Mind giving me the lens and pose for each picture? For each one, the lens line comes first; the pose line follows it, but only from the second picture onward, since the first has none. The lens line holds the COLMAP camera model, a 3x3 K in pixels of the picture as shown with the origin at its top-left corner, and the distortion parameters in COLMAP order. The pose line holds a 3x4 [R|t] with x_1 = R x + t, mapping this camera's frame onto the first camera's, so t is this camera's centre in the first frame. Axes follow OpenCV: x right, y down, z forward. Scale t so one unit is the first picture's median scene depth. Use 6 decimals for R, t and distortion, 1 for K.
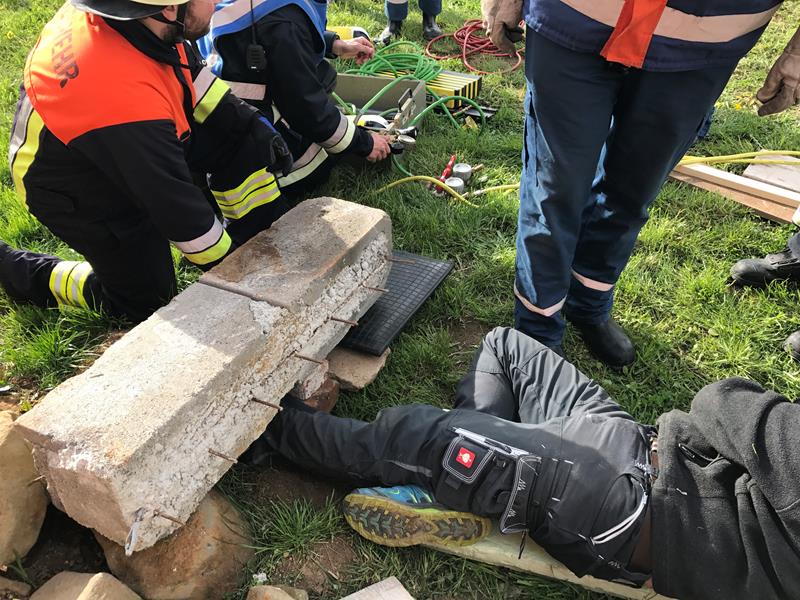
lens RADIAL K [[640.2, 0, 404.0], [0, 640.2, 297.7], [0, 0, 1]] dist [0.003660, -0.013322]
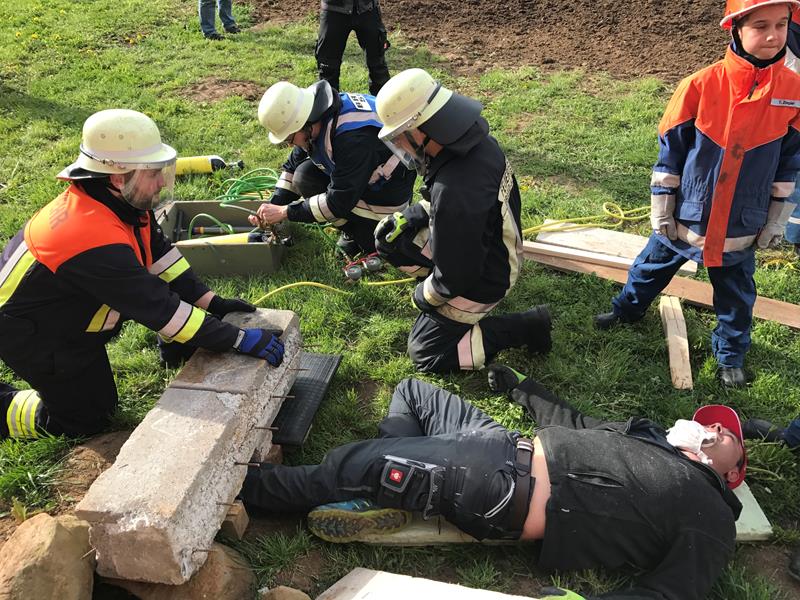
lens RADIAL K [[663.9, 0, 400.0], [0, 663.9, 300.0], [0, 0, 1]] dist [-0.007599, -0.007780]
pose [[0.958475, -0.154098, 0.239956, -0.180832], [0.179534, 0.979817, -0.087894, 0.004076], [-0.221568, 0.127324, 0.966797, -0.489326]]
